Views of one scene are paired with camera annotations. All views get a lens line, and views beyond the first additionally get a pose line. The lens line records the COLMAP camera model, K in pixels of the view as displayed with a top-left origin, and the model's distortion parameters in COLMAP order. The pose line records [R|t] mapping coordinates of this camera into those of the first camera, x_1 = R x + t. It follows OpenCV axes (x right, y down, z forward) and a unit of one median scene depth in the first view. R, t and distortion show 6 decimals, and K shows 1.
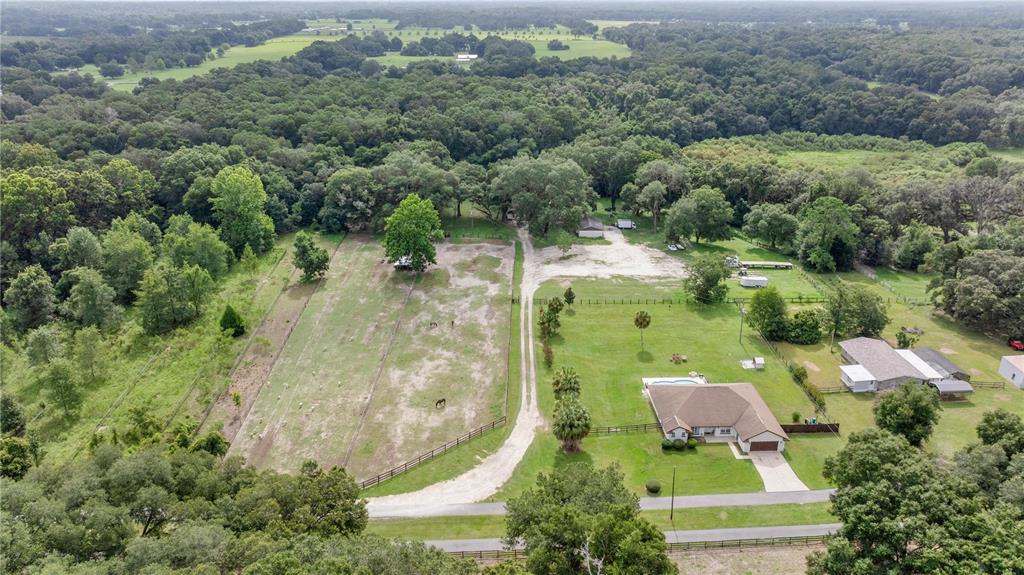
lens RADIAL K [[722.5, 0, 517.1], [0, 722.5, 281.7], [0, 0, 1]] dist [-0.008128, 0.008865]
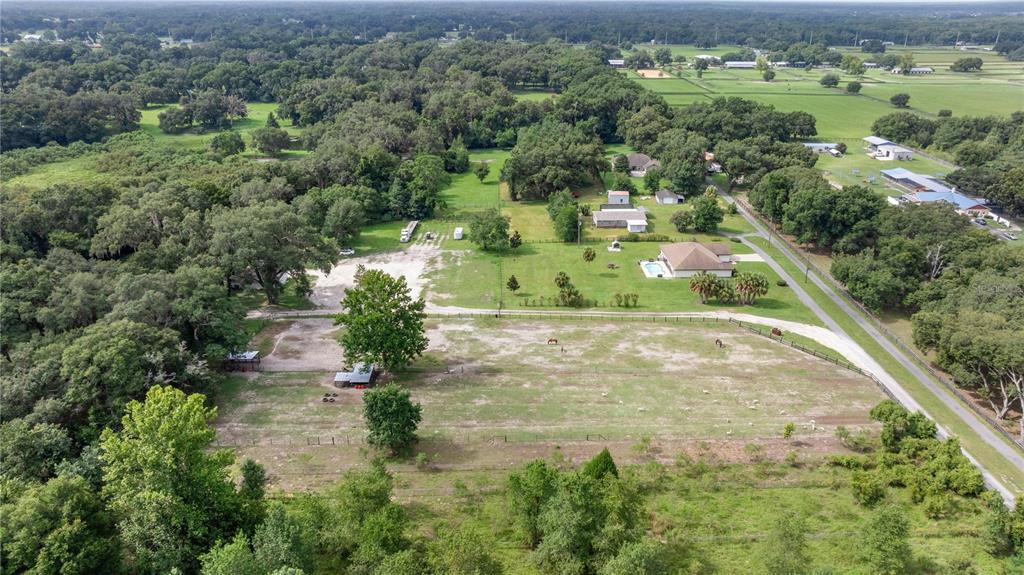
lens RADIAL K [[722.5, 0, 517.8], [0, 722.5, 288.3], [0, 0, 1]] dist [-0.008128, 0.008865]
pose [[0.006714, -0.376769, 0.926283, -0.787215], [0.359758, 0.865191, 0.349312, -0.295071], [-0.933022, 0.330892, 0.141355, 0.757265]]
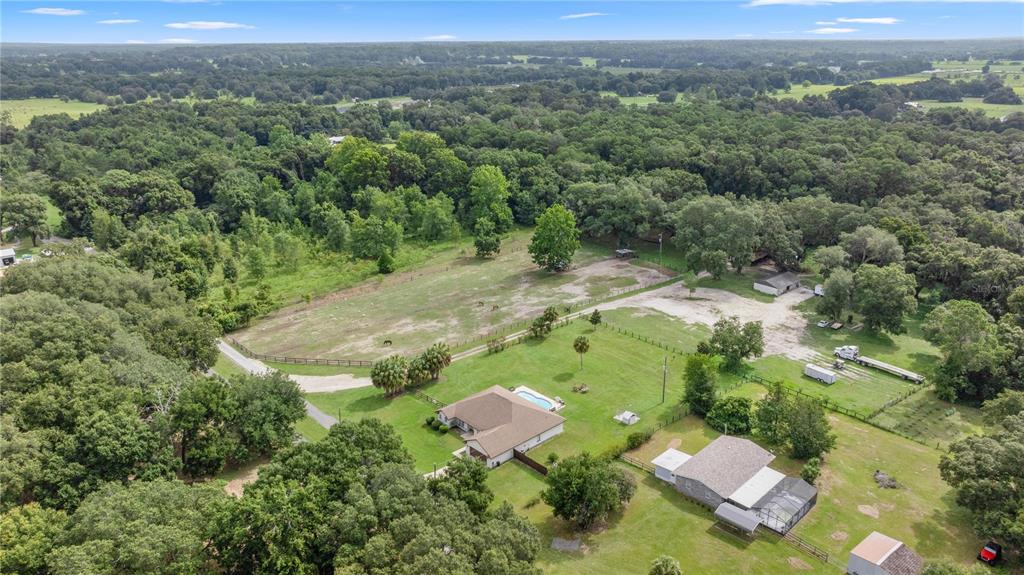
lens RADIAL K [[722.5, 0, 515.8], [0, 722.5, 290.7], [0, 0, 1]] dist [-0.008128, 0.008865]
pose [[0.659162, 0.245860, -0.710674, 0.647942], [-0.272063, 0.958996, 0.079424, -0.060624], [0.701061, 0.140995, 0.699023, 0.164612]]
